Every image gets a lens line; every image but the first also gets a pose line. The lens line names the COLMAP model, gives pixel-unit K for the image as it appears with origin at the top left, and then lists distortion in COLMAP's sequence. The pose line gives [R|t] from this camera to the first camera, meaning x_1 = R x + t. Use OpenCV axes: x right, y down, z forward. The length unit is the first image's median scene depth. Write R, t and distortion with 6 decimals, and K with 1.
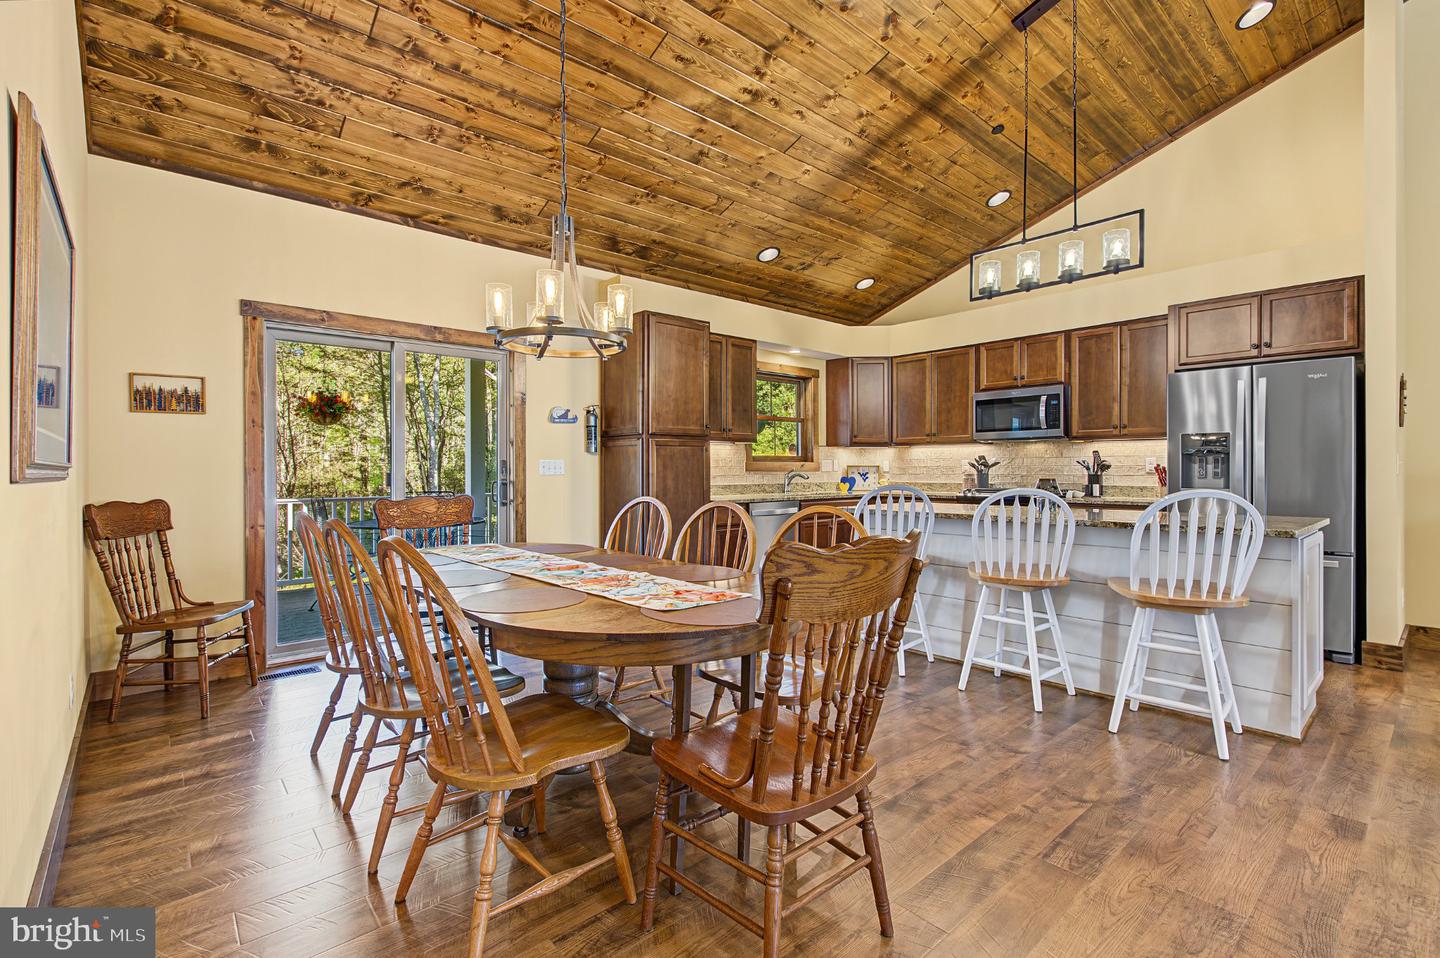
lens RADIAL K [[658.0, 0, 708.6], [0, 658.0, 466.2], [0, 0, 1]] dist [0.004294, 0.000324]
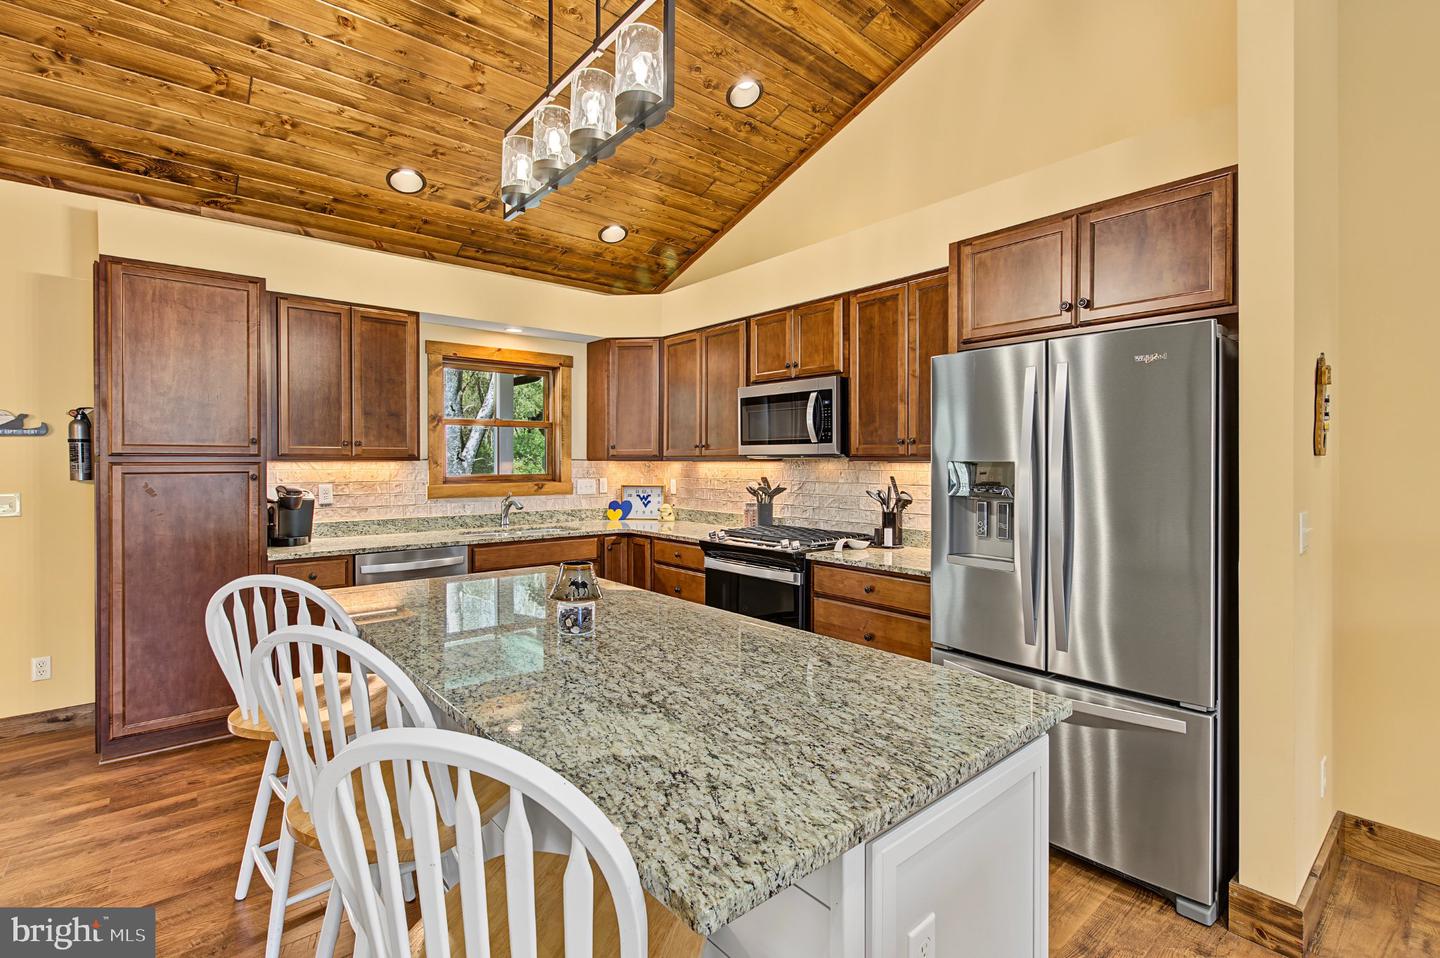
lens RADIAL K [[658.0, 0, 703.9], [0, 658.0, 462.2], [0, 0, 1]] dist [0.004294, 0.000324]
pose [[0.999829, 0.002156, -0.018357, 0.413437], [-0.002051, 0.999981, 0.005736, -0.041093], [0.018369, -0.005697, 0.999815, 0.339835]]
